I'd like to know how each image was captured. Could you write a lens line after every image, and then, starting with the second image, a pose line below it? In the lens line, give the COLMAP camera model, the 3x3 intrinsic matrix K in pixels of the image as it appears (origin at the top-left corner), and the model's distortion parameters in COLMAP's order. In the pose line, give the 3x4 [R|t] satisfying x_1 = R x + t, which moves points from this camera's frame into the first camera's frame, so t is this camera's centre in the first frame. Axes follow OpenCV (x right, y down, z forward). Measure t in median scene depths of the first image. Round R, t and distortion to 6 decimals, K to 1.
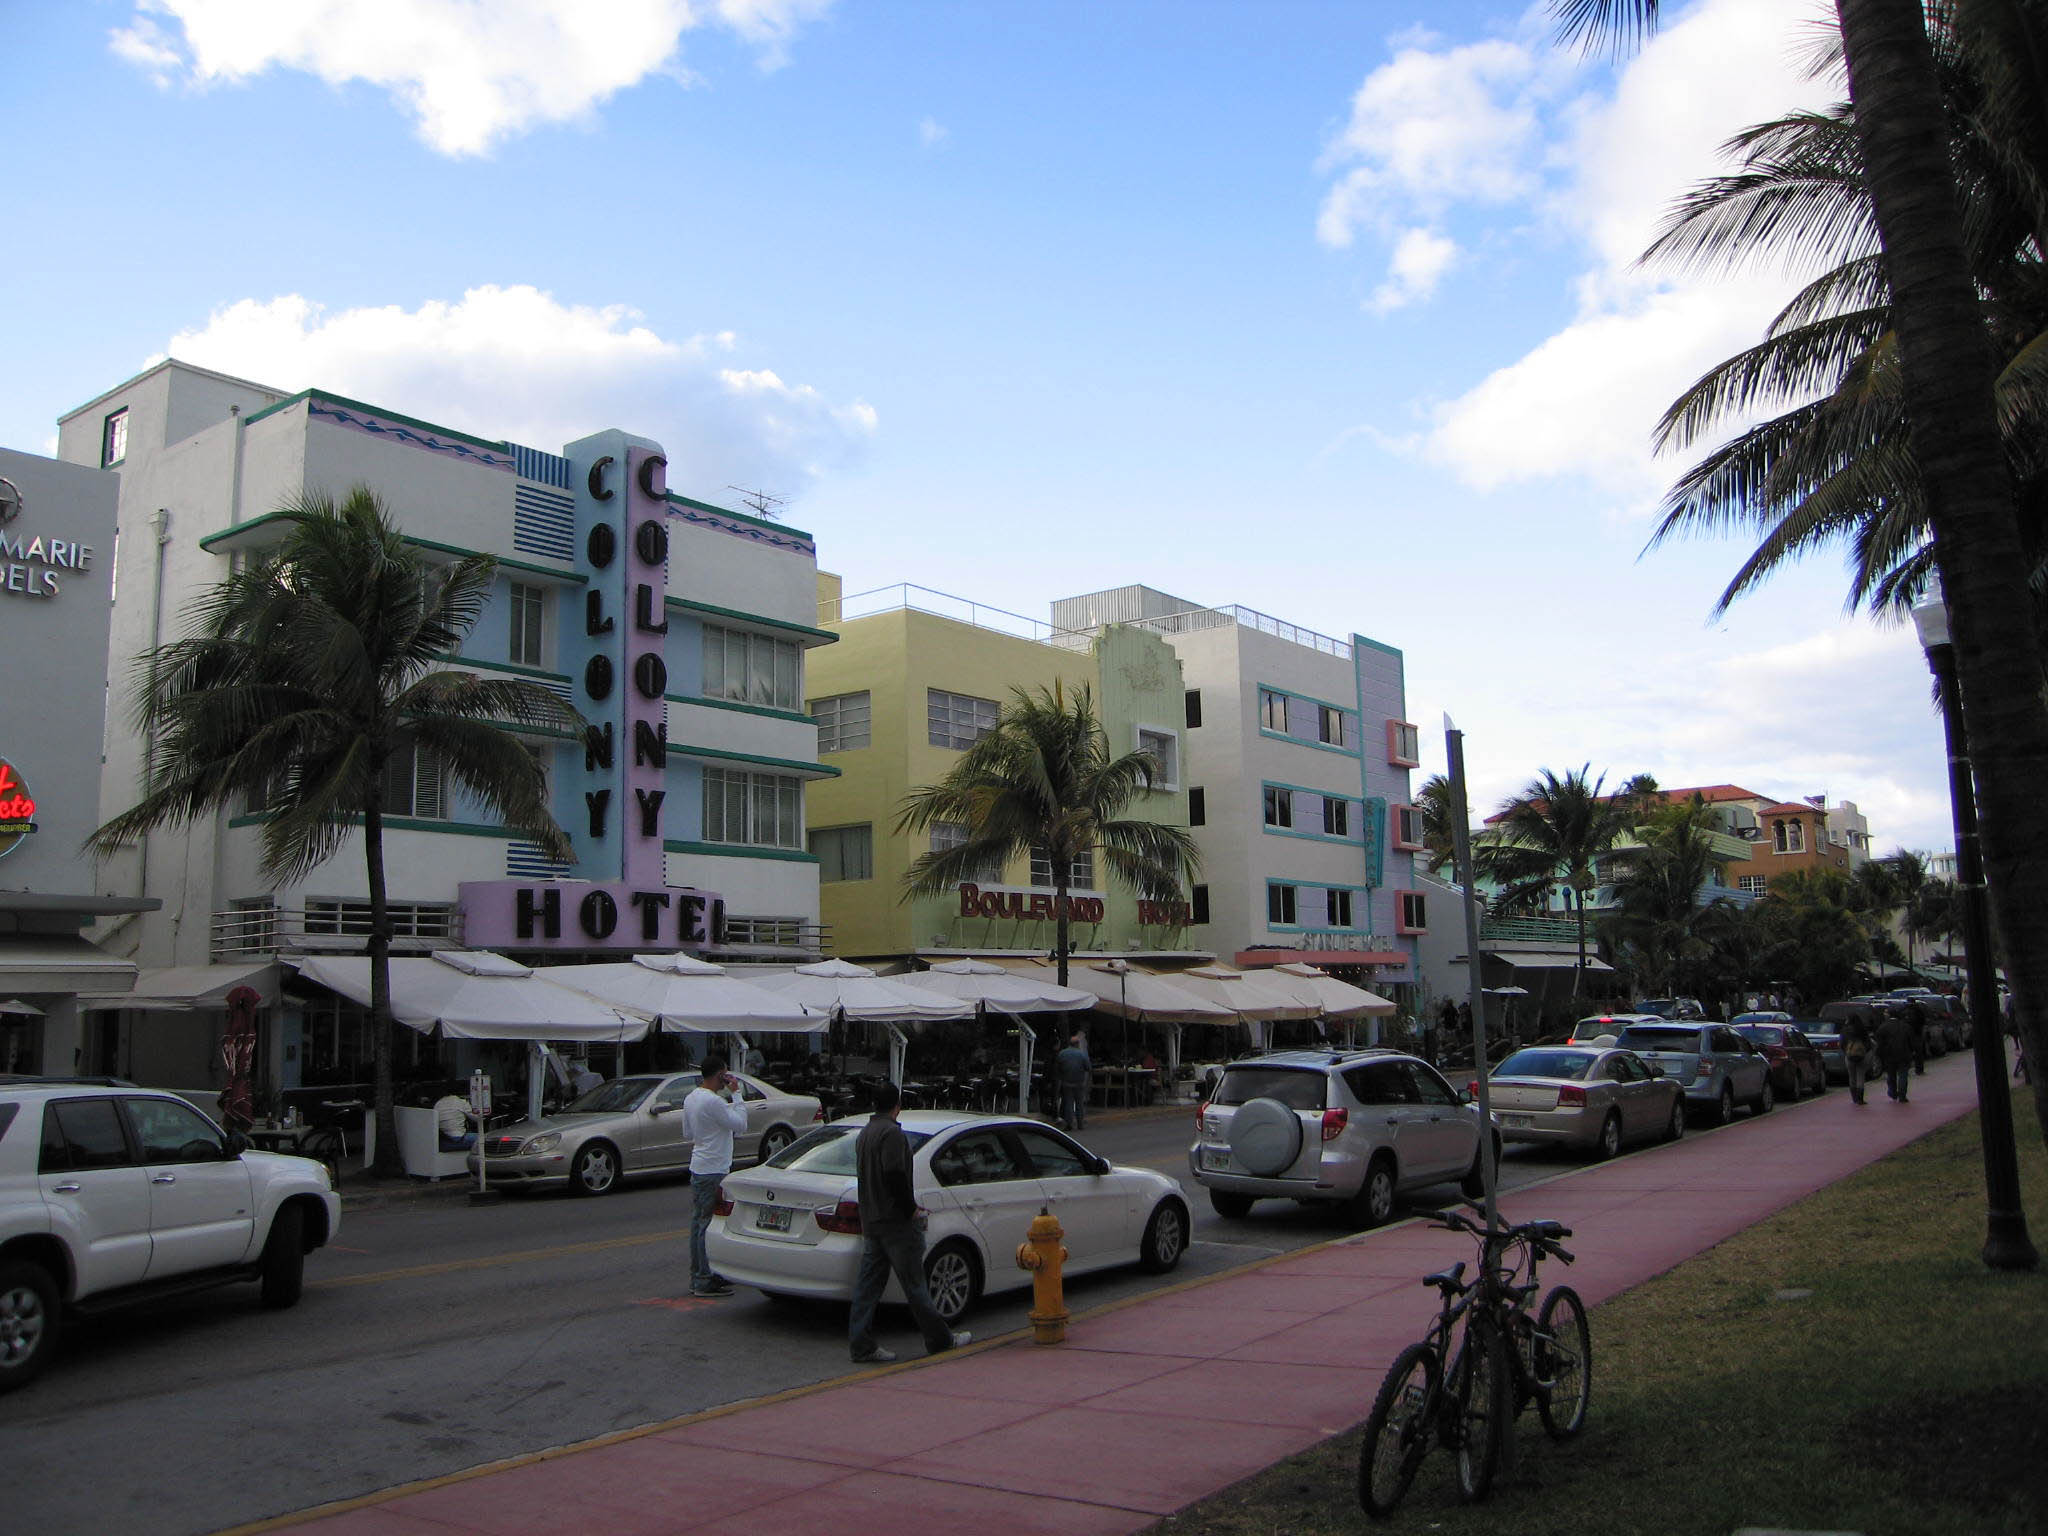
lens RADIAL K [[1692.2, 0, 1024.0], [0, 1692.2, 768.0], [0, 0, 1]] dist [-0.114460, -0.000304]
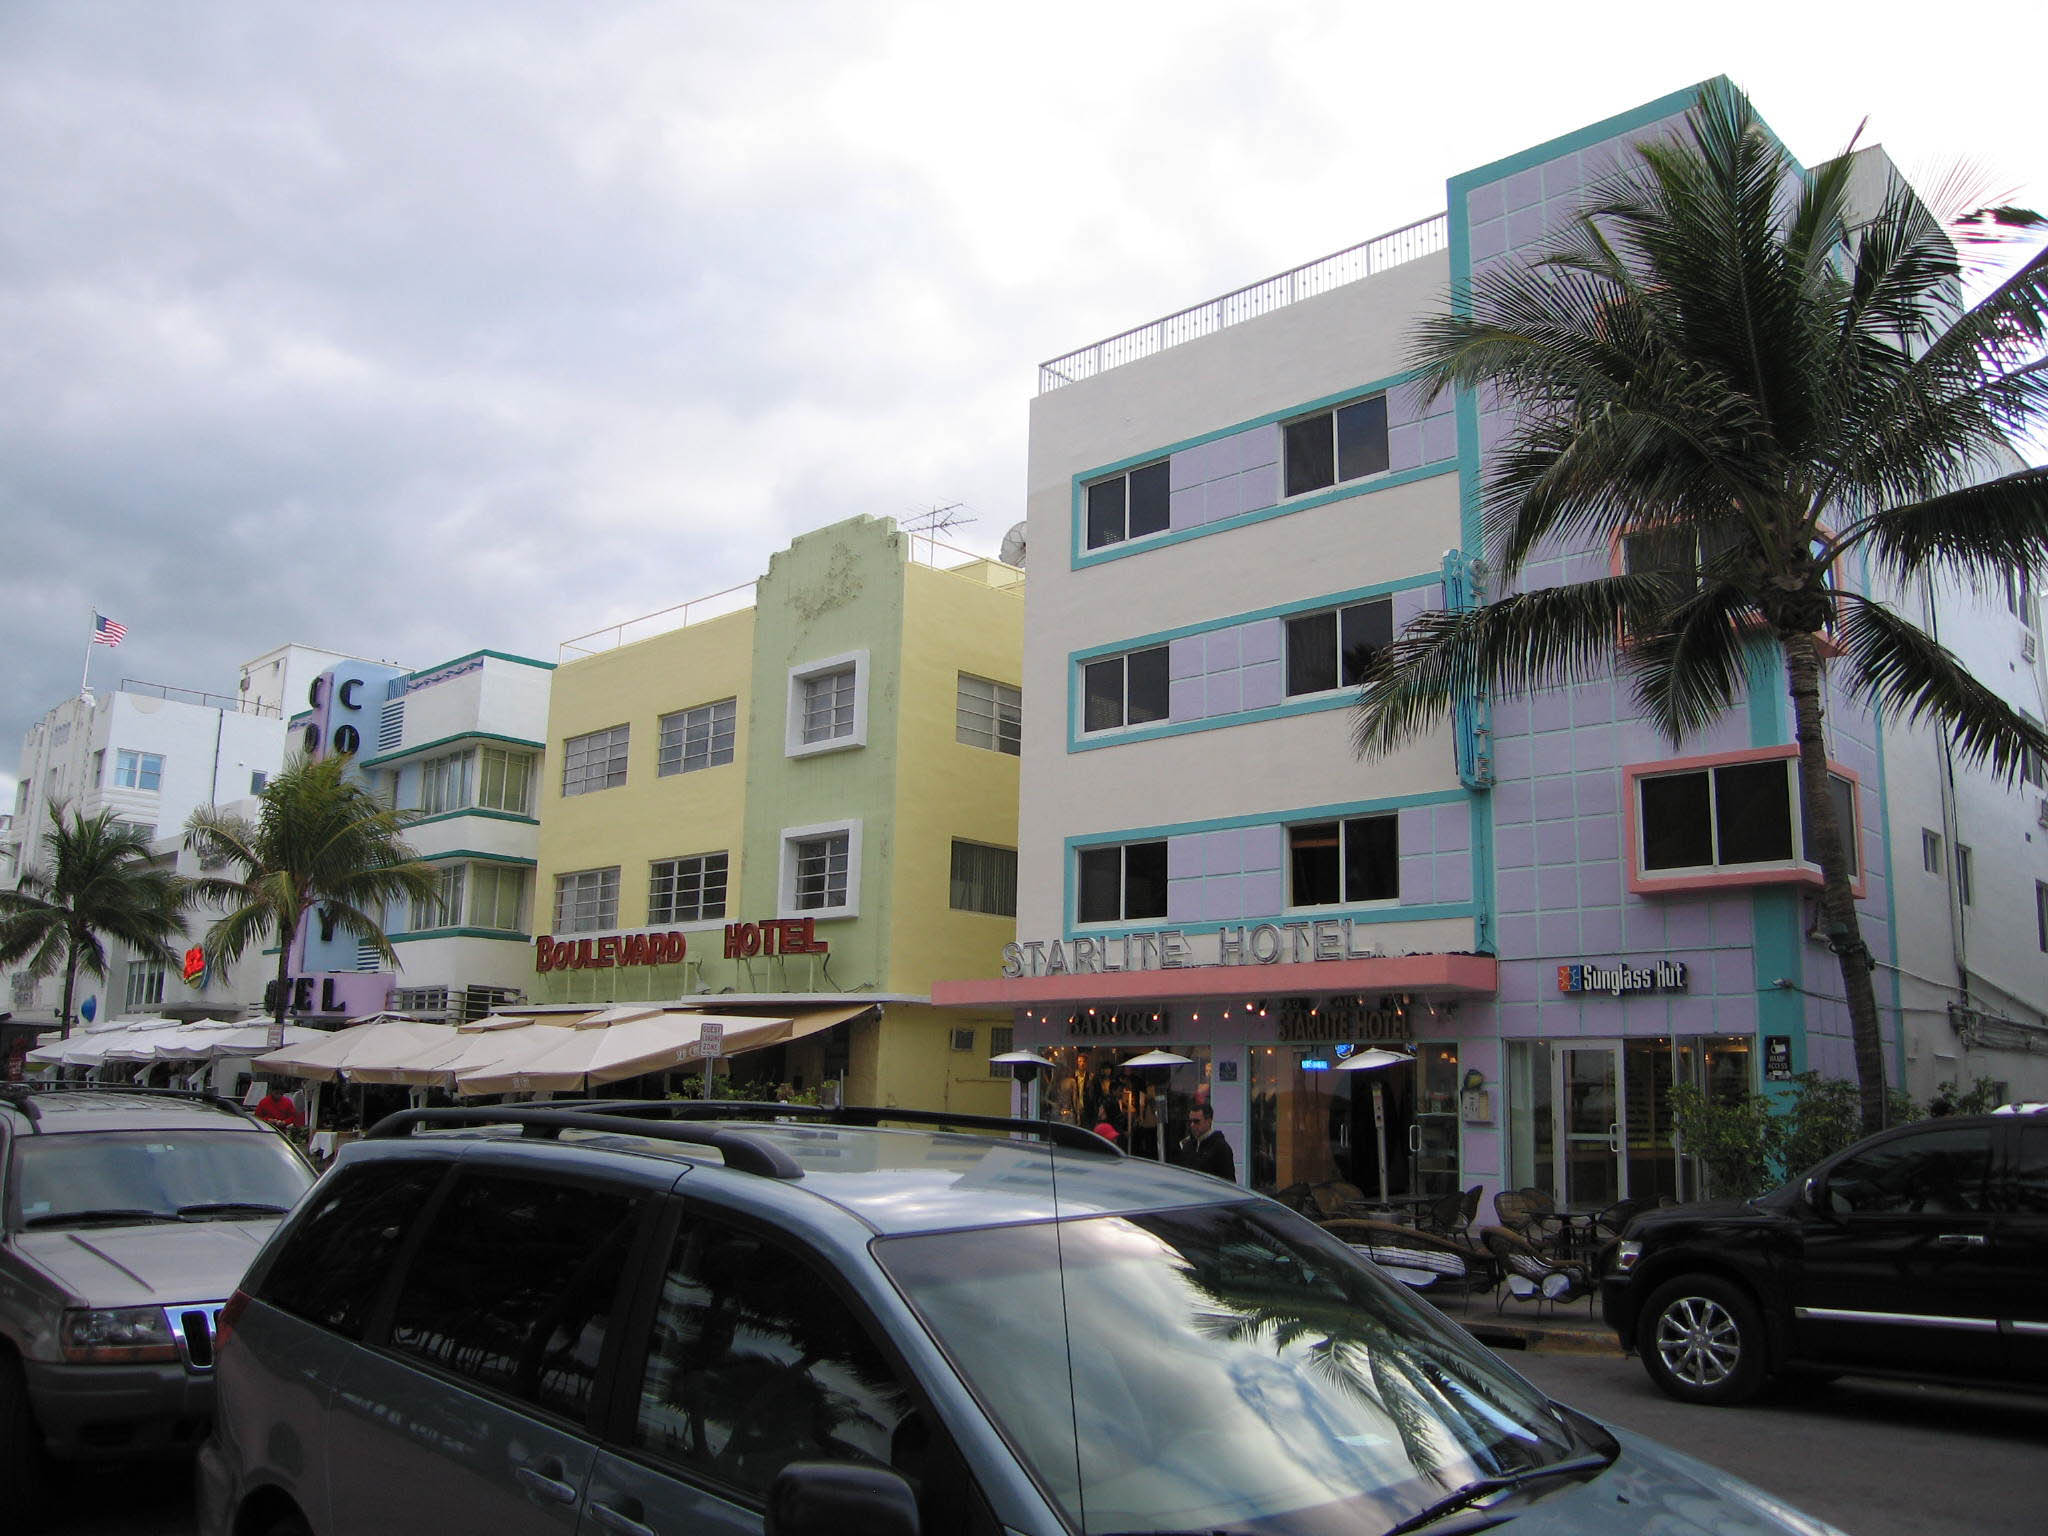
lens RADIAL K [[1692.2, 0, 1024.0], [0, 1692.2, 768.0], [0, 0, 1]] dist [-0.114460, -0.000304]
pose [[-0.109810, -0.175611, -0.978316, 0.803947], [0.120803, 0.974614, -0.188505, 0.171792], [0.986584, -0.138883, -0.085808, 1.260511]]
